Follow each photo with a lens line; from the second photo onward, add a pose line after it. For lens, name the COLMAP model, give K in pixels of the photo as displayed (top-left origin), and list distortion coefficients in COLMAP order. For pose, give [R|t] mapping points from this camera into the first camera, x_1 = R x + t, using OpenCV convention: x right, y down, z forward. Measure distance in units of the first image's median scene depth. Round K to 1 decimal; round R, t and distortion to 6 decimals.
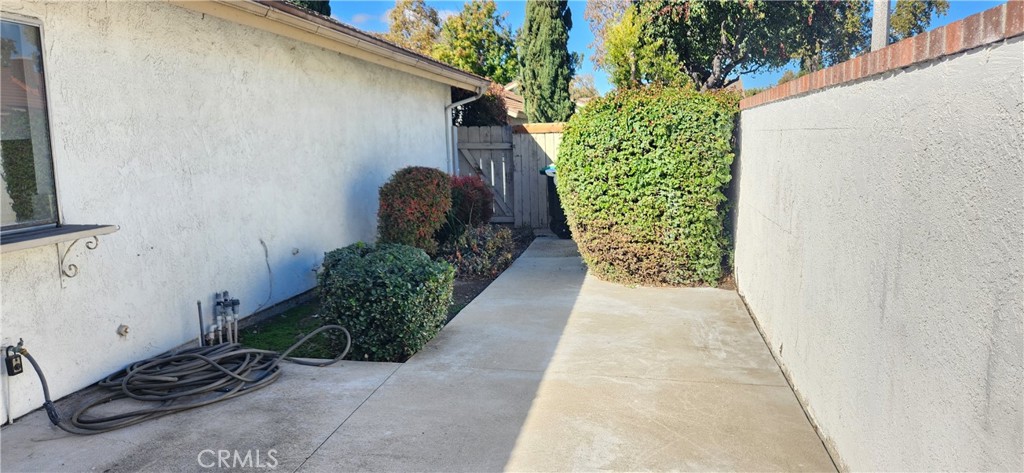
lens RADIAL K [[679.3, 0, 499.4], [0, 679.3, 237.2], [0, 0, 1]] dist [0.095249, -0.086347]
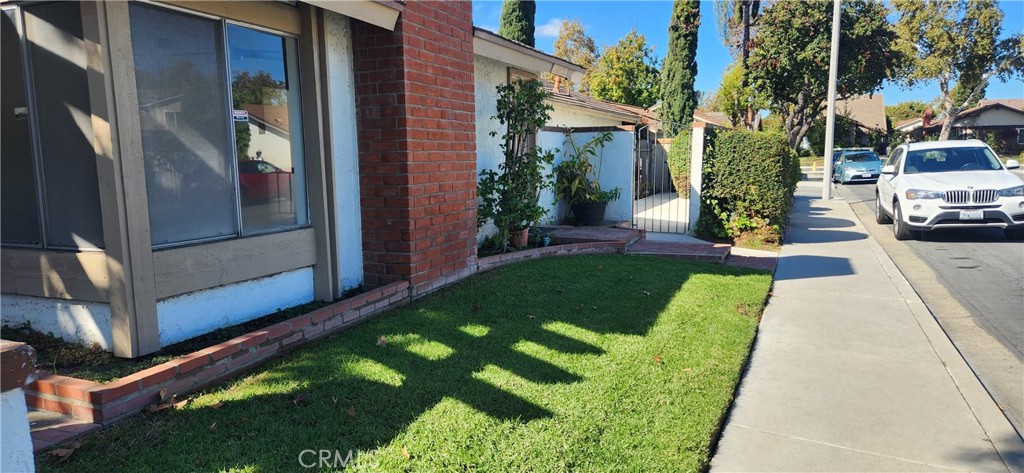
lens RADIAL K [[676.4, 0, 495.9], [0, 676.4, 254.2], [0, 0, 1]] dist [0.080720, -0.079054]
pose [[0.978298, 0.042939, -0.202705, -0.005643], [-0.041016, 0.999065, 0.013681, 0.088985], [0.203103, -0.005070, 0.979144, -0.572085]]
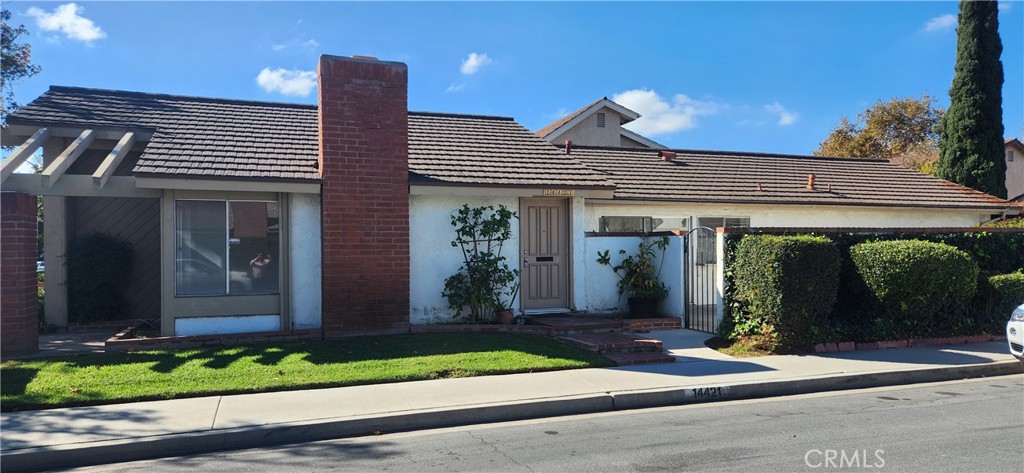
lens RADIAL K [[679.3, 0, 499.4], [0, 679.3, 237.2], [0, 0, 1]] dist [0.095249, -0.086347]
pose [[0.526154, 0.006474, -0.850365, 0.397009], [-0.125203, 0.989663, -0.069933, 0.057996], [0.841122, 0.143264, 0.521525, -0.466804]]
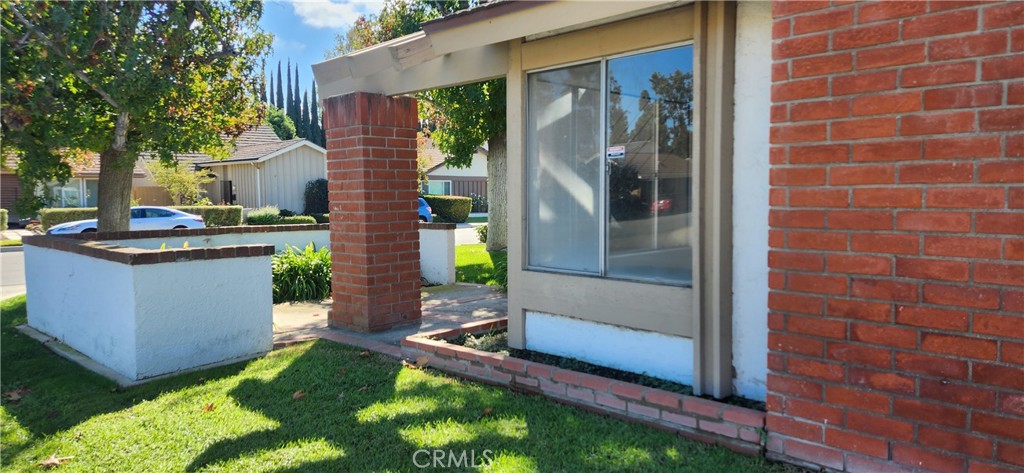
lens RADIAL K [[679.3, 0, 499.4], [0, 679.3, 237.2], [0, 0, 1]] dist [0.095249, -0.086347]
pose [[-0.547533, 0.088259, -0.832116, 0.064647], [-0.092128, 0.982019, 0.164779, 0.043881], [0.831697, 0.166883, -0.529557, -0.277815]]
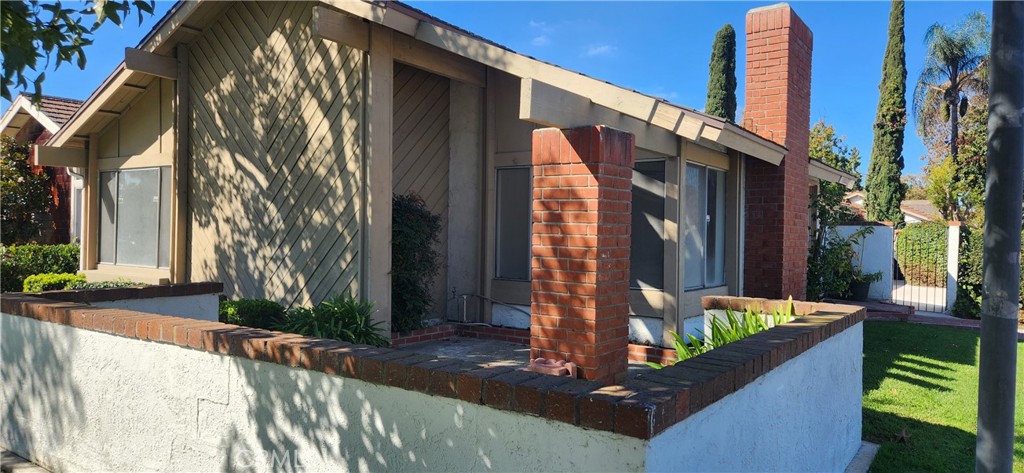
lens RADIAL K [[677.6, 0, 512.0], [0, 677.6, 236.5], [0, 0, 1]] dist [0.080522, -0.078839]
pose [[0.916920, 0.049508, -0.395989, -0.084341], [-0.101200, 0.988686, -0.110721, 0.115187], [0.386027, 0.141596, 0.911556, -0.768811]]
